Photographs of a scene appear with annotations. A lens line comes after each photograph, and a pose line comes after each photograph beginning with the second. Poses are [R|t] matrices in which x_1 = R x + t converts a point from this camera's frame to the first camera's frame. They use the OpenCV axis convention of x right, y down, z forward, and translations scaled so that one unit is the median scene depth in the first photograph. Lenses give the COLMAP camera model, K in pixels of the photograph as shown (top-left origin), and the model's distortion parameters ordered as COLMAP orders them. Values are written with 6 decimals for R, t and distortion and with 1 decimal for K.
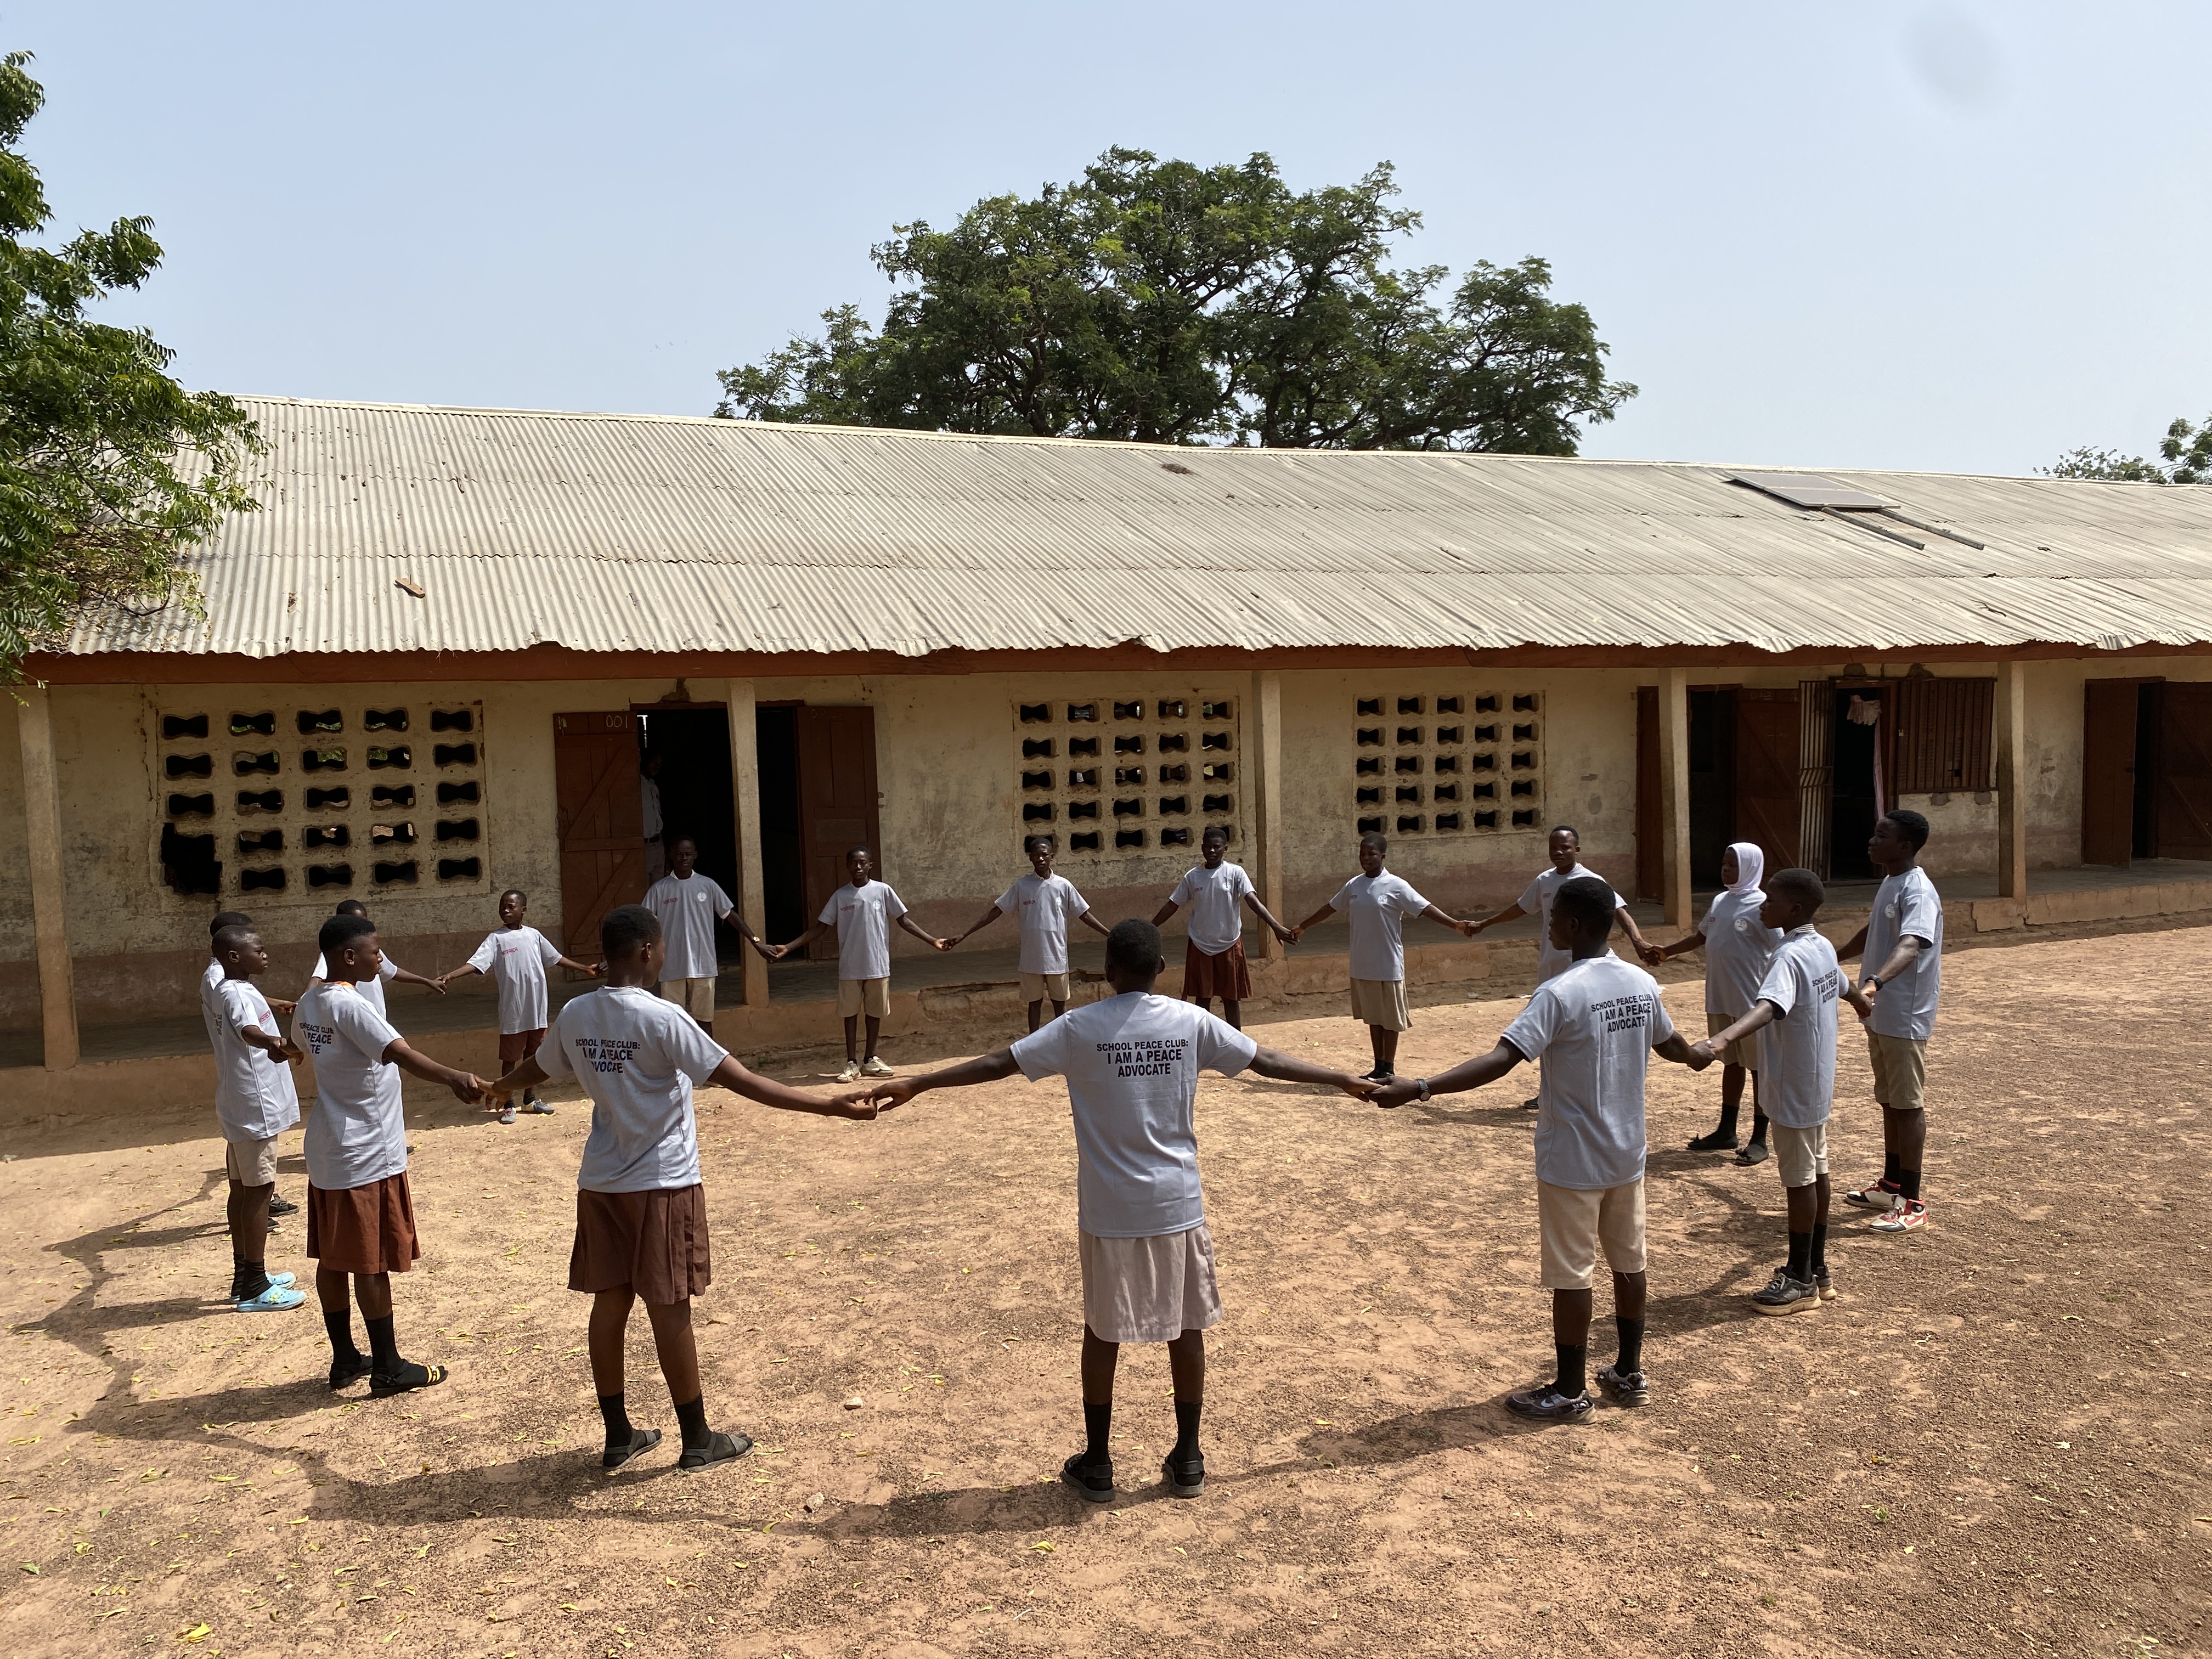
lens RADIAL K [[1650.2, 0, 1118.0], [0, 1650.2, 829.9], [0, 0, 1]] dist [0.033586, -0.035497]
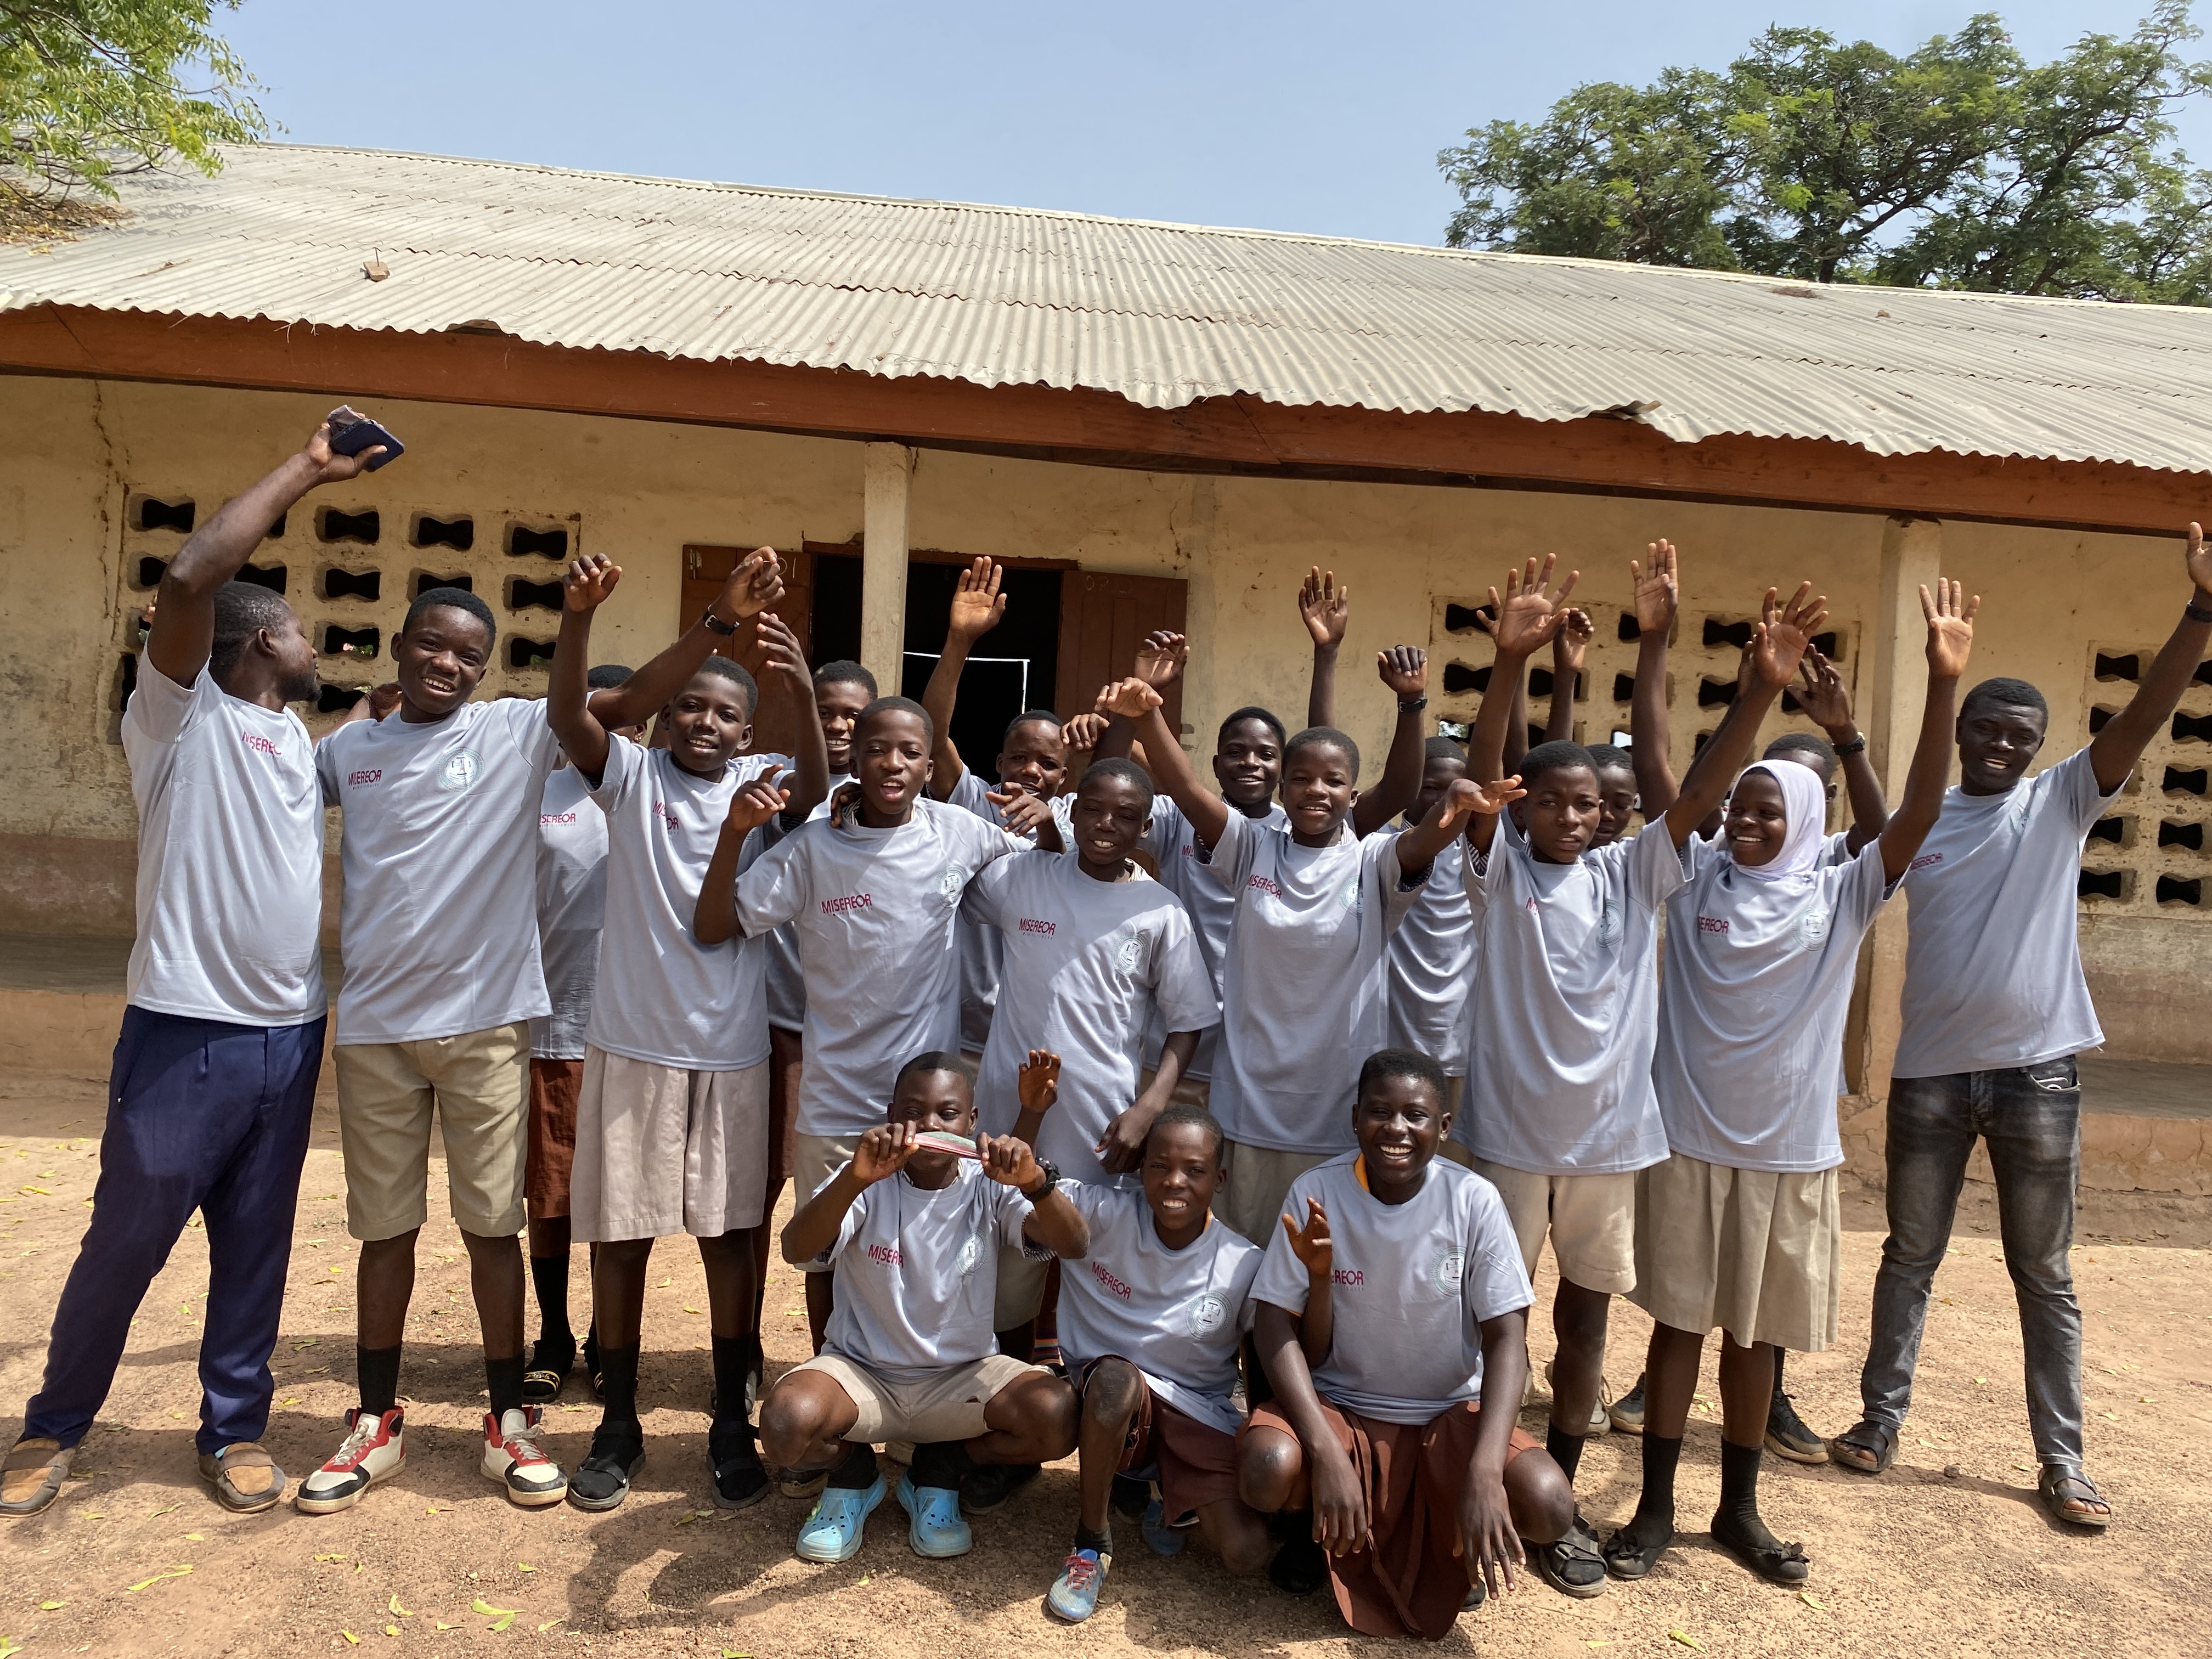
lens RADIAL K [[1650.2, 0, 1118.0], [0, 1650.2, 829.9], [0, 0, 1]] dist [0.033586, -0.035497]
pose [[0.930580, 0.094099, -0.353788, 0.055900], [-0.110693, 0.993490, -0.026915, 0.039548], [0.348952, 0.064208, 0.934938, 0.481020]]
